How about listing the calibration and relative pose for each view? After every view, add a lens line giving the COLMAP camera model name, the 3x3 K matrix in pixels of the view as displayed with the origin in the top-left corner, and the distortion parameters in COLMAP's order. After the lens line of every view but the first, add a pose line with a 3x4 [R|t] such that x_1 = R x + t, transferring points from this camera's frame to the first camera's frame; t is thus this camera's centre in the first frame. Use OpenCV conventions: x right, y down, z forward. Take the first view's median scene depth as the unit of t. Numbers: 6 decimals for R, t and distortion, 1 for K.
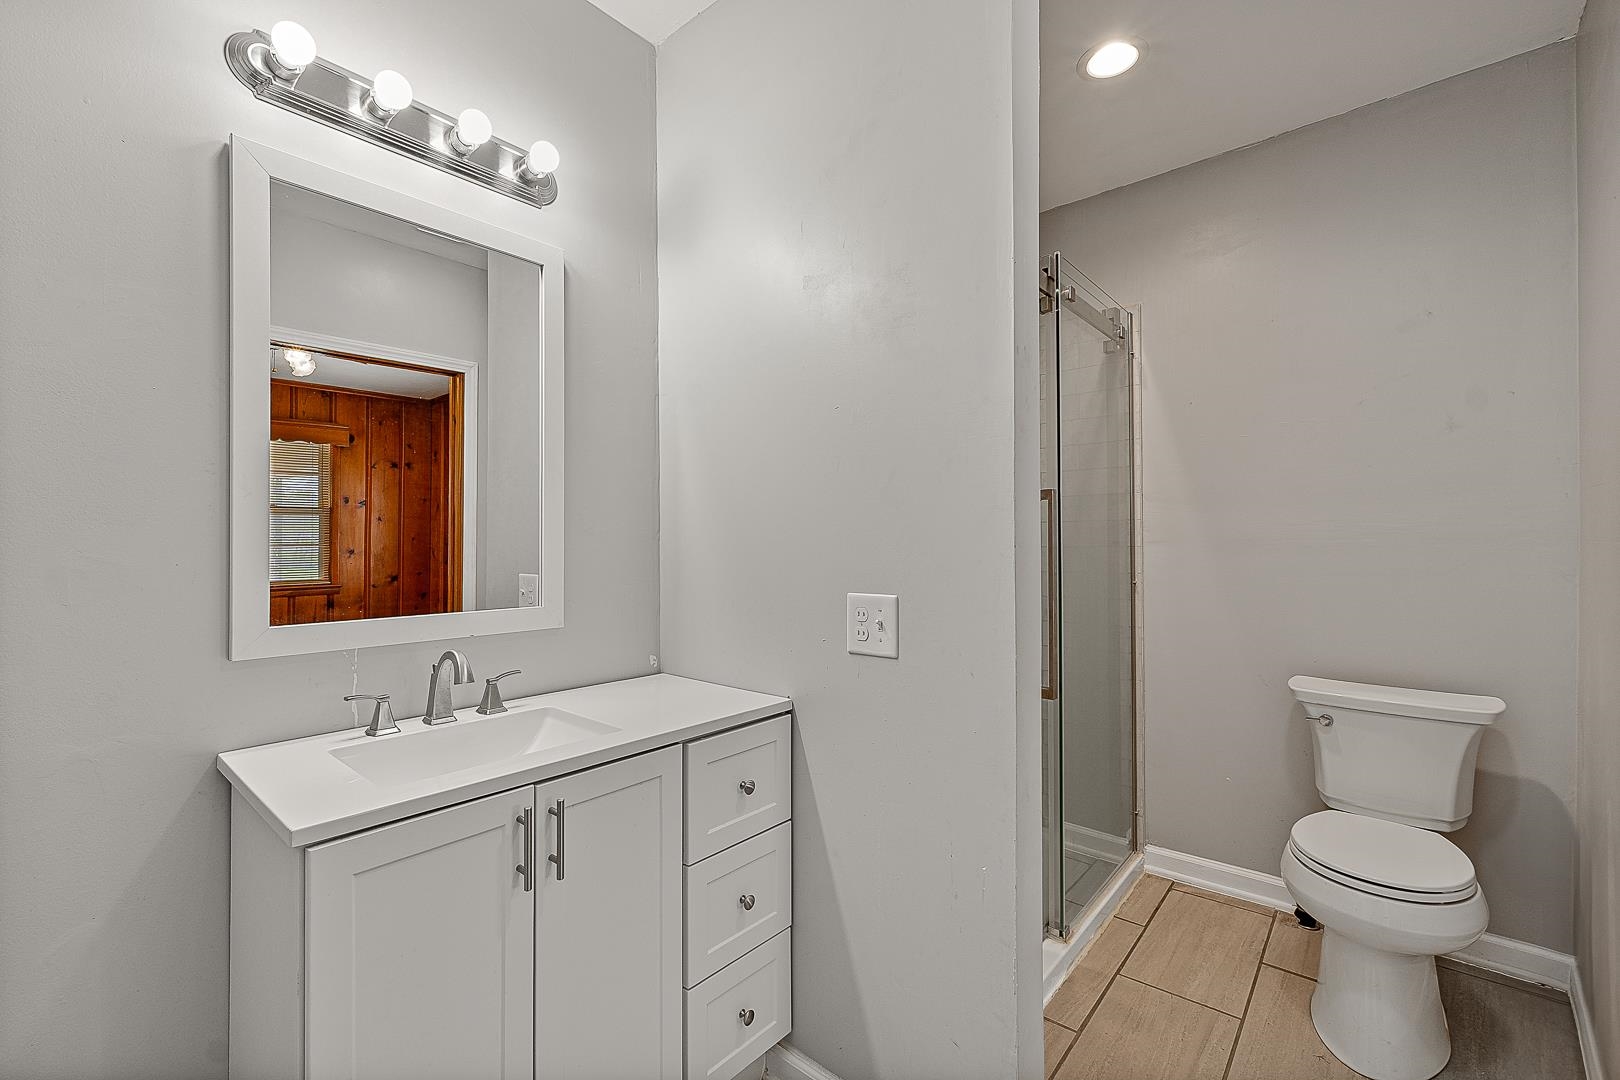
lens RADIAL K [[692.6, 0, 805.1], [0, 692.6, 545.8], [0, 0, 1]] dist [0.004923, 0.000278]
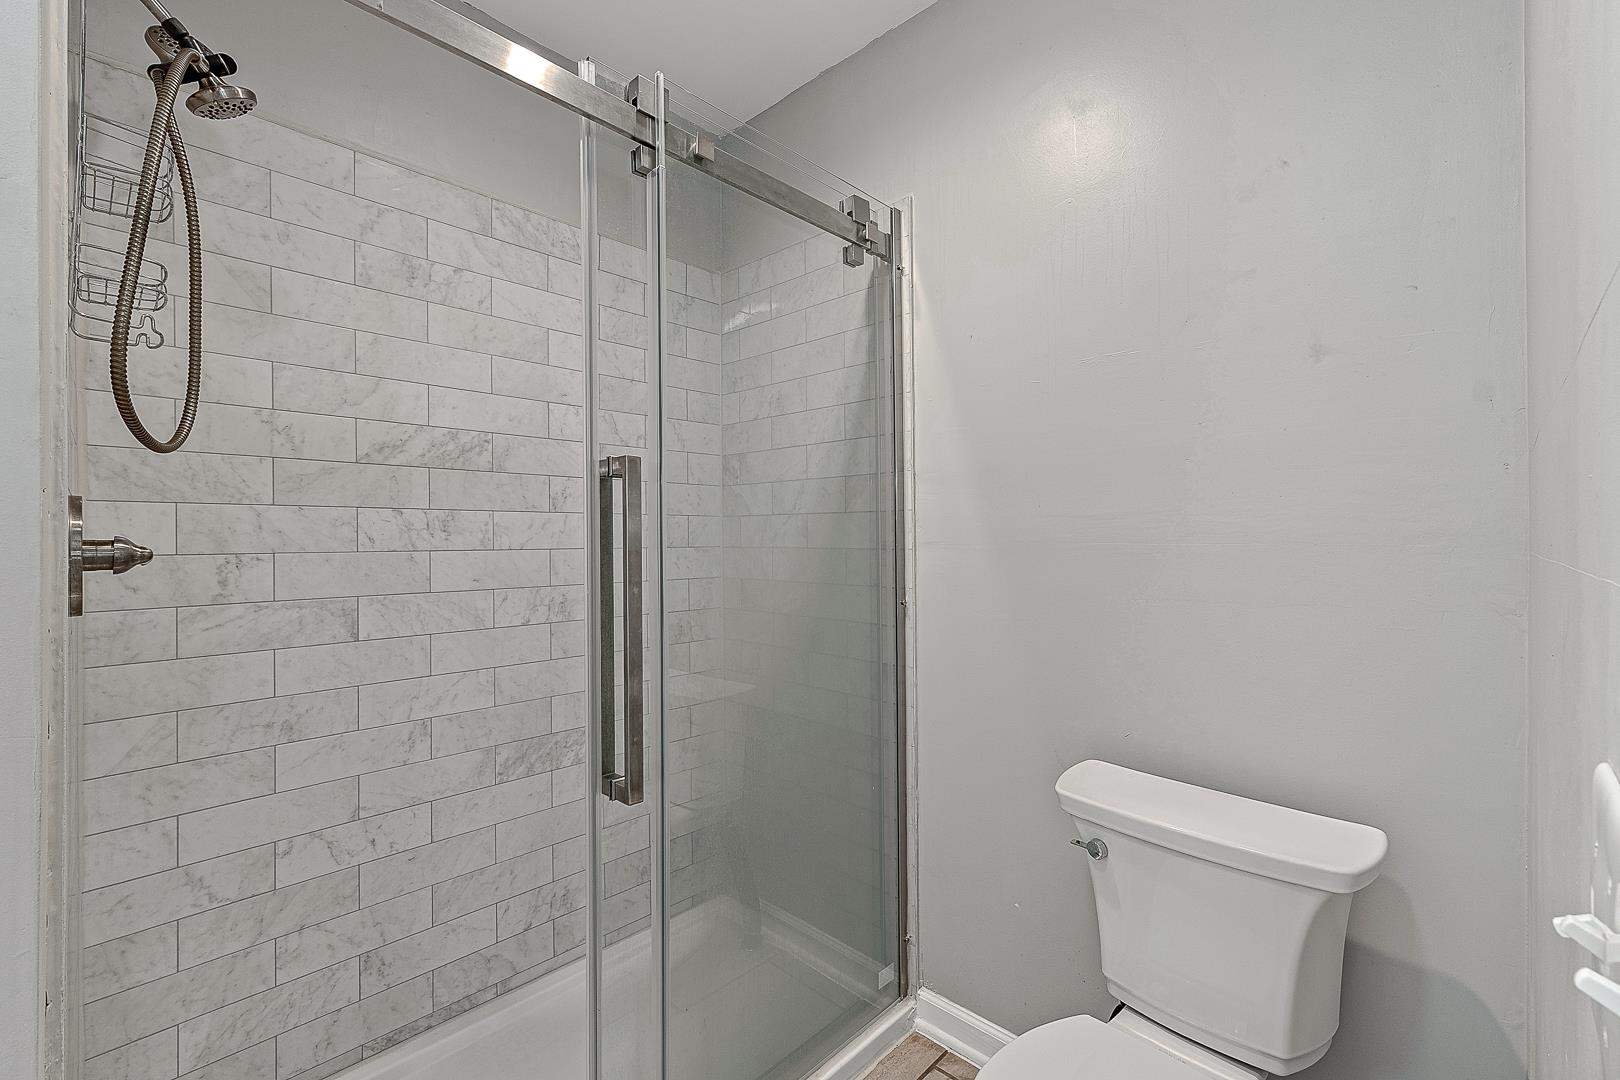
lens RADIAL K [[692.6, 0, 818.6], [0, 692.6, 533.8], [0, 0, 1]] dist [0.004923, 0.000278]
pose [[0.998602, 0.005928, -0.052532, 0.430667], [-0.006341, 0.999950, -0.007704, -0.008888], [0.052483, 0.008026, 0.998590, 0.314547]]
